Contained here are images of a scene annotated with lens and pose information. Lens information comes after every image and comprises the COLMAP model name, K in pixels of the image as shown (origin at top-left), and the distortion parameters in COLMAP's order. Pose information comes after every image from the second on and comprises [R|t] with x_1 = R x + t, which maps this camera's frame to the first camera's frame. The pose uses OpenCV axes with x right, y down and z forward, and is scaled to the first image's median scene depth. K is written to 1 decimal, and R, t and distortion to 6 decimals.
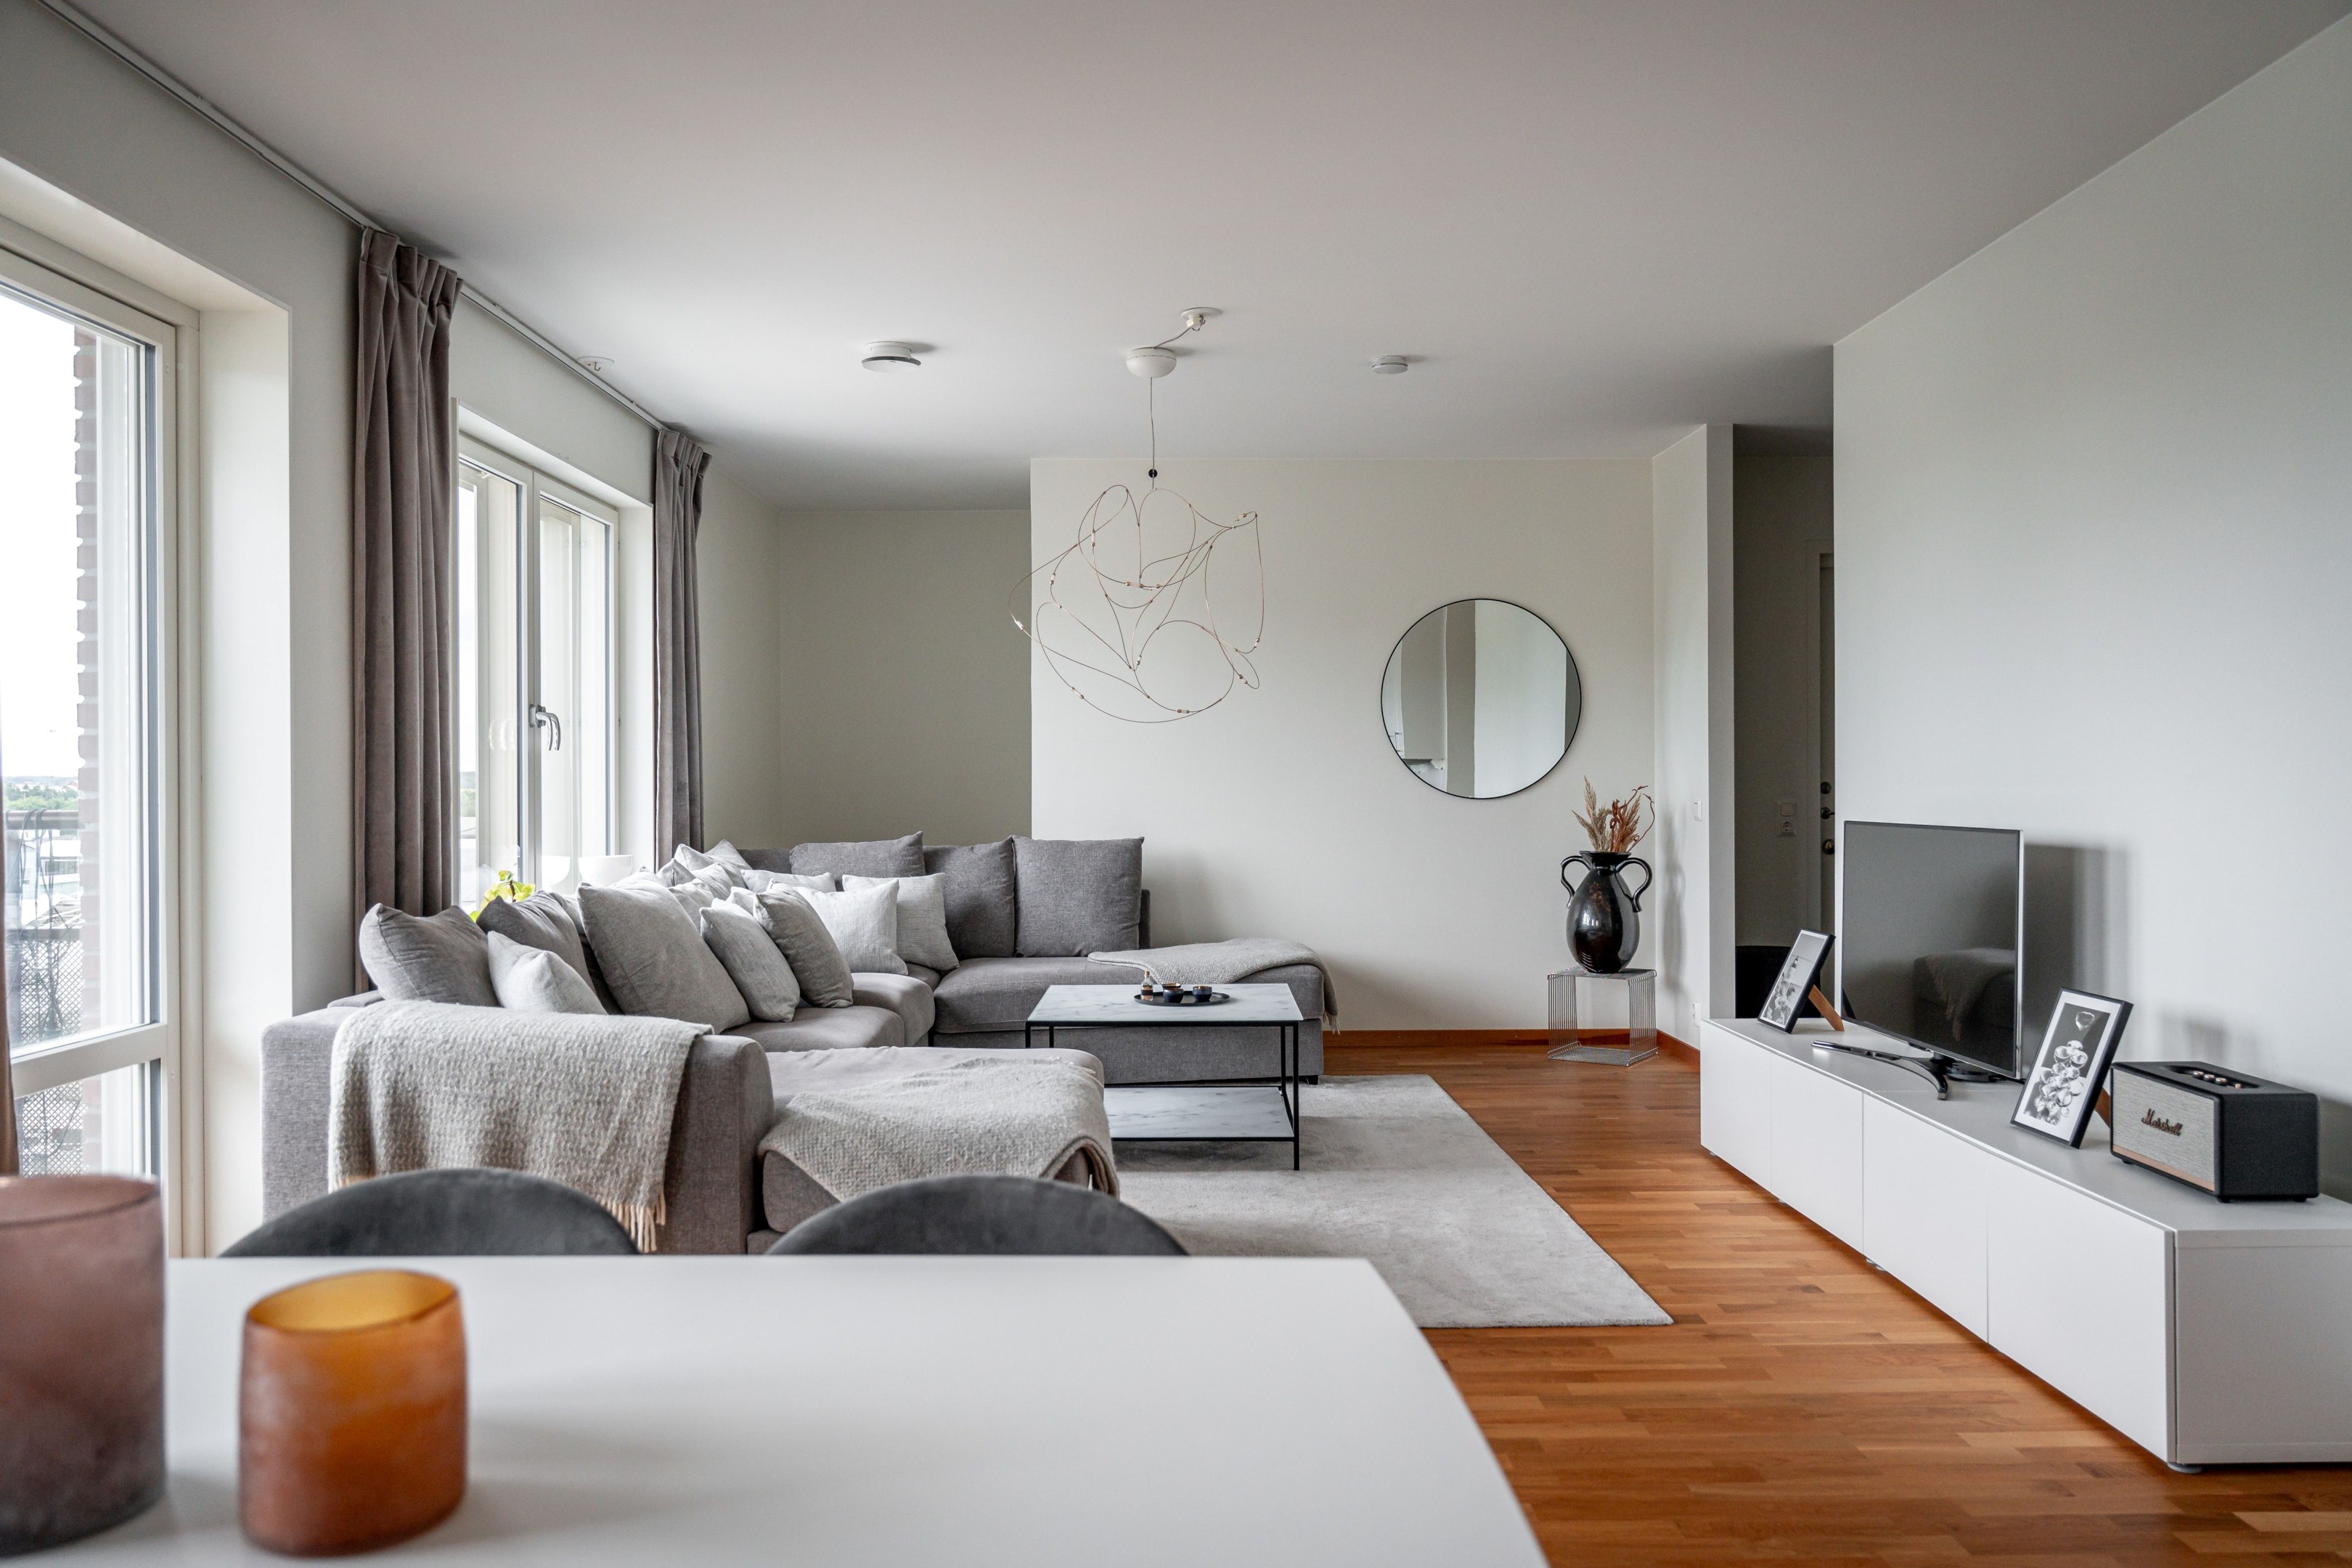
lens RADIAL K [[1720.0, 0, 1190.0], [0, 1720.0, 782.5], [0, 0, 1]] dist [-0.008918, 0.001695]
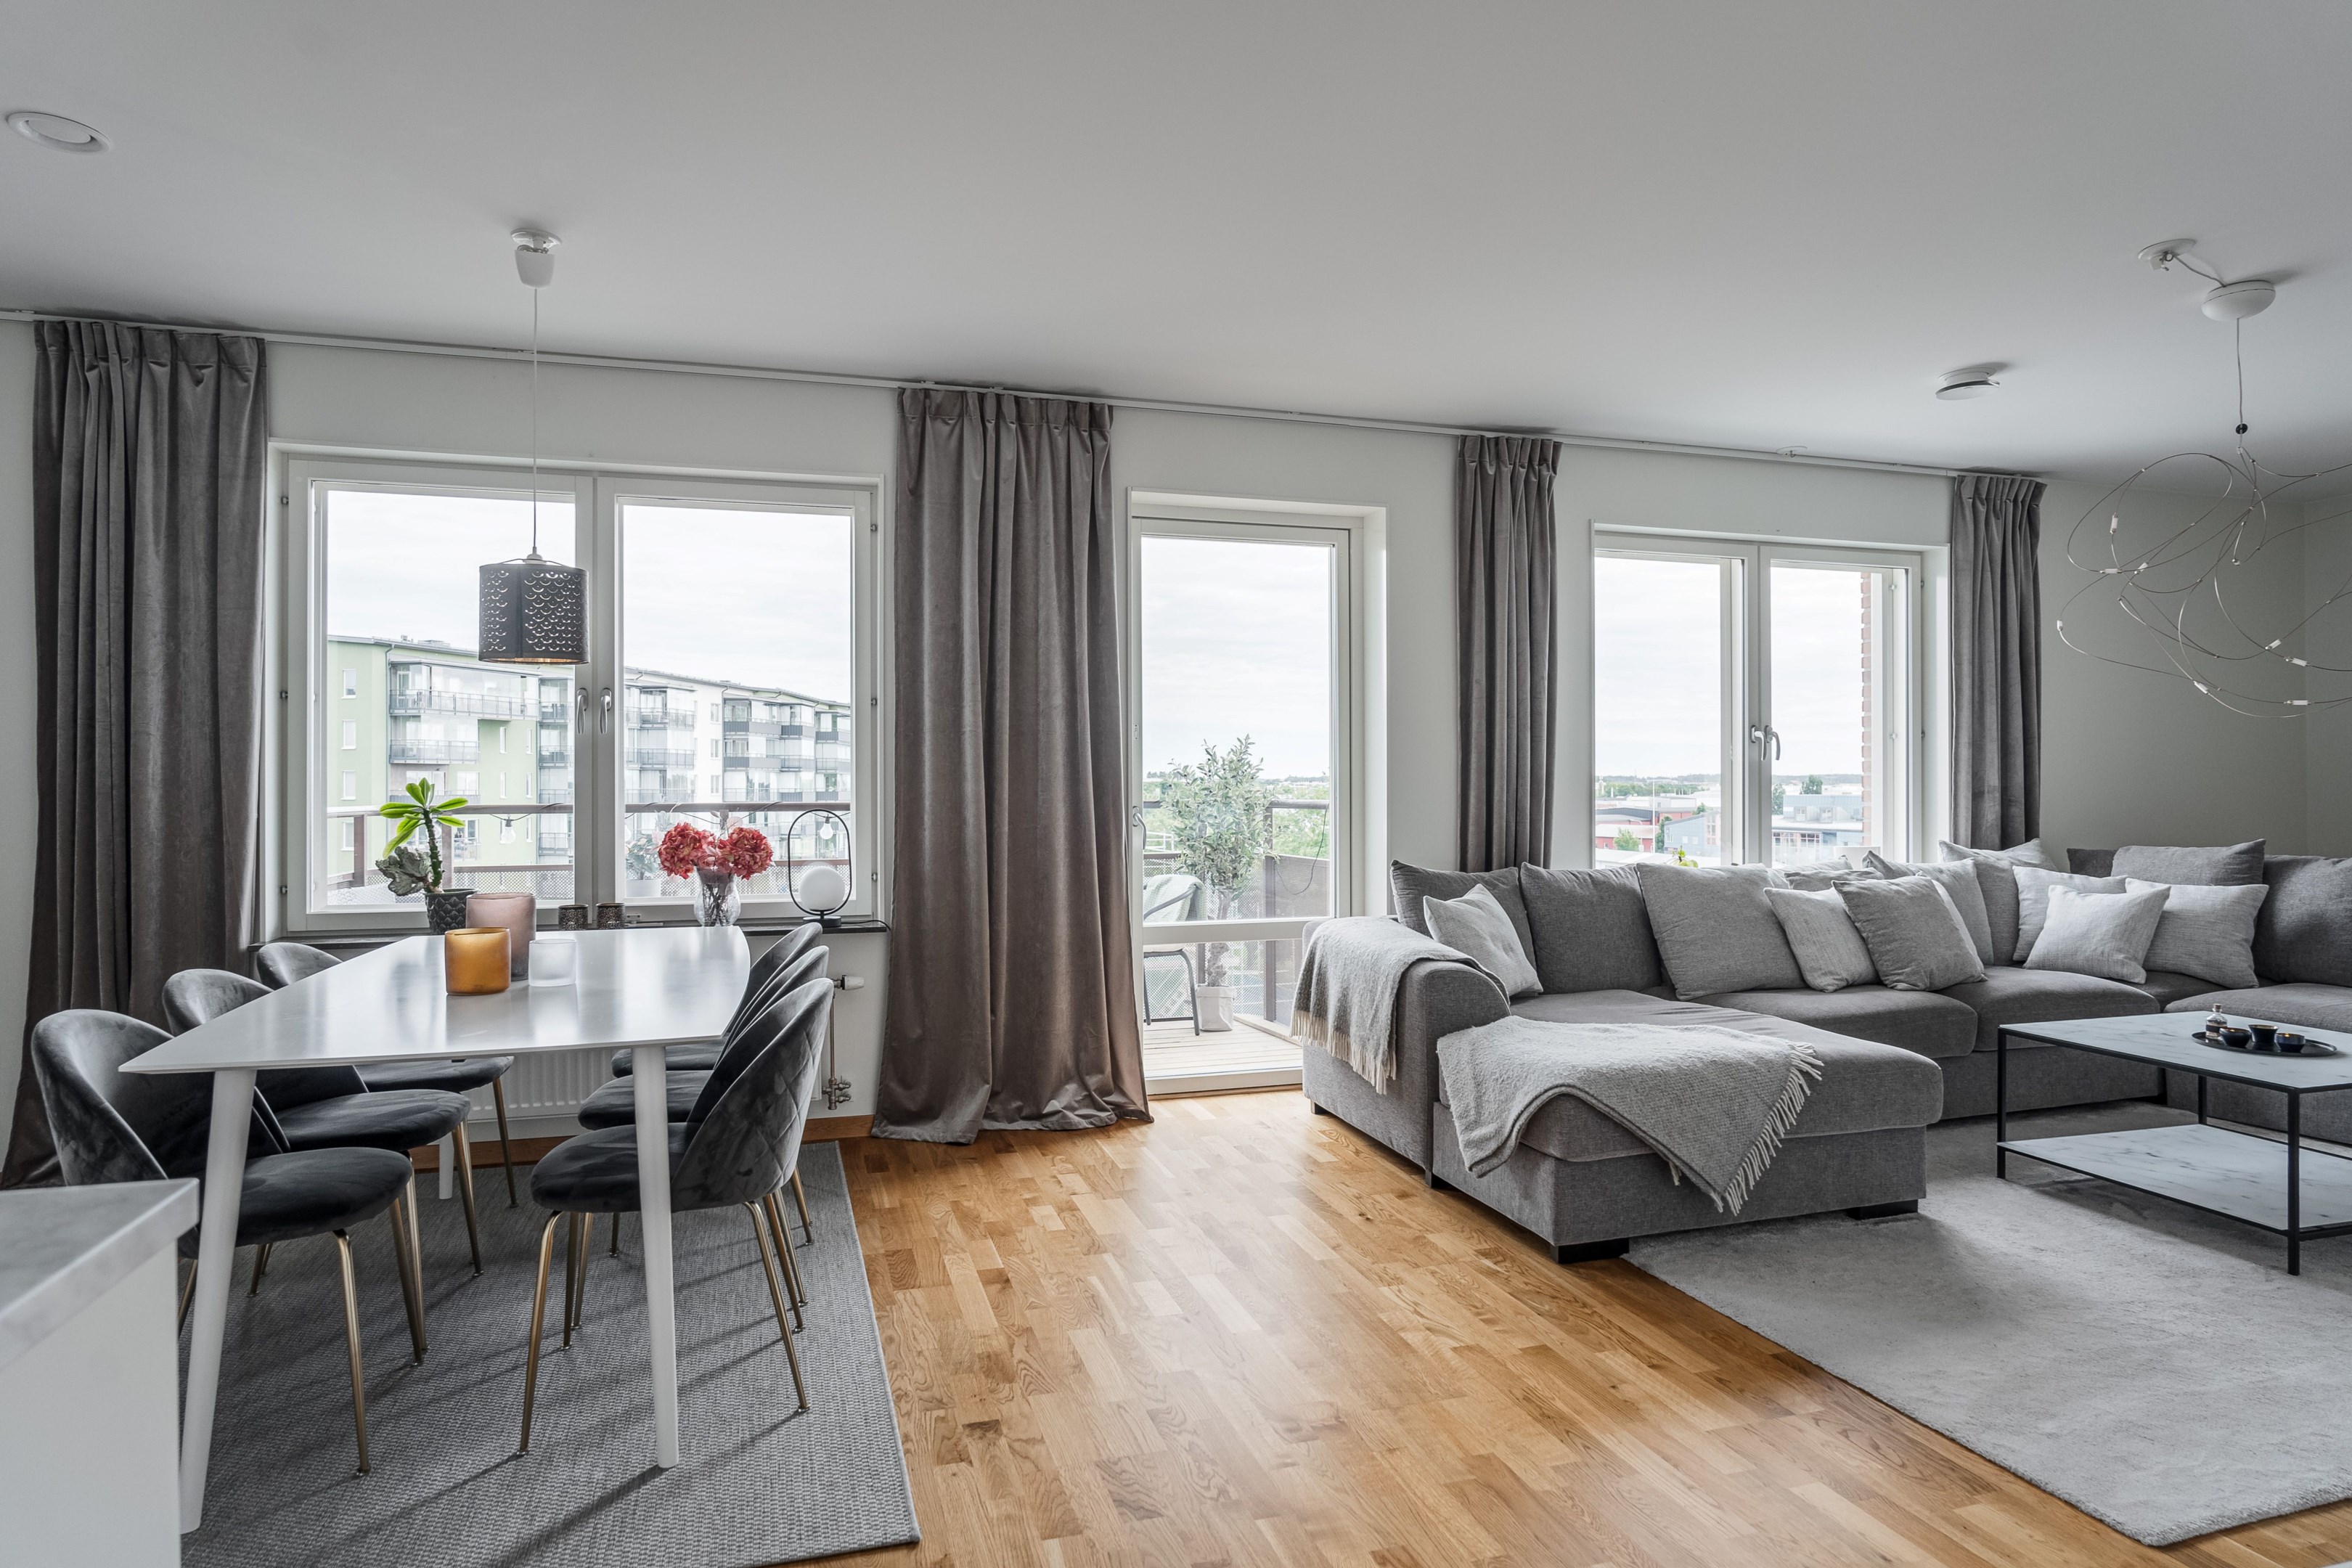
lens RADIAL K [[1308.9, 0, 1151.8], [0, 1308.9, 778.3], [0, 0, 1]] dist [-0.019062, 0.001023]
pose [[0.267891, -0.001476, -0.963448, 0.495710], [-0.001889, 0.999996, -0.002057, -0.002866], [0.963447, 0.002371, 0.267887, 0.325049]]
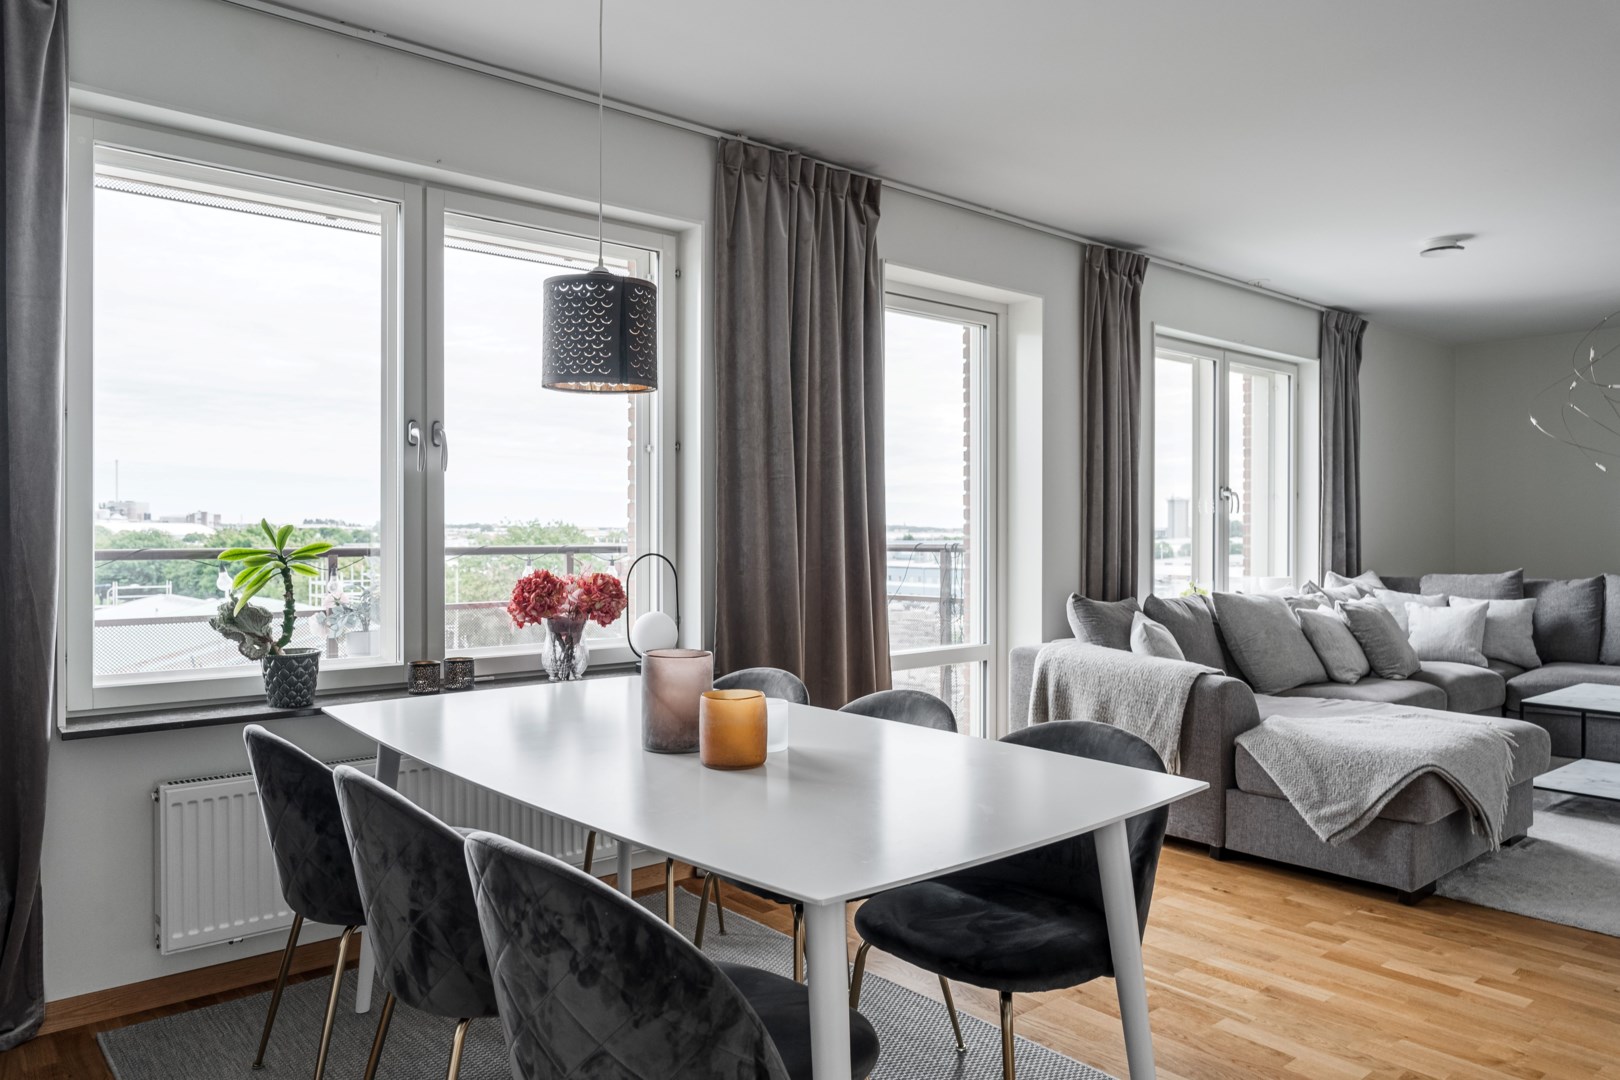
lens RADIAL K [[1106.3, 0, 804.4], [0, 1106.3, 535.3], [0, 0, 1]] dist [-0.006230, -0.001520]
pose [[0.637949, 0.006722, -0.770050, 0.227281], [-0.005224, 0.999977, 0.004401, 0.000494], [0.770061, 0.001215, 0.637969, -0.036114]]
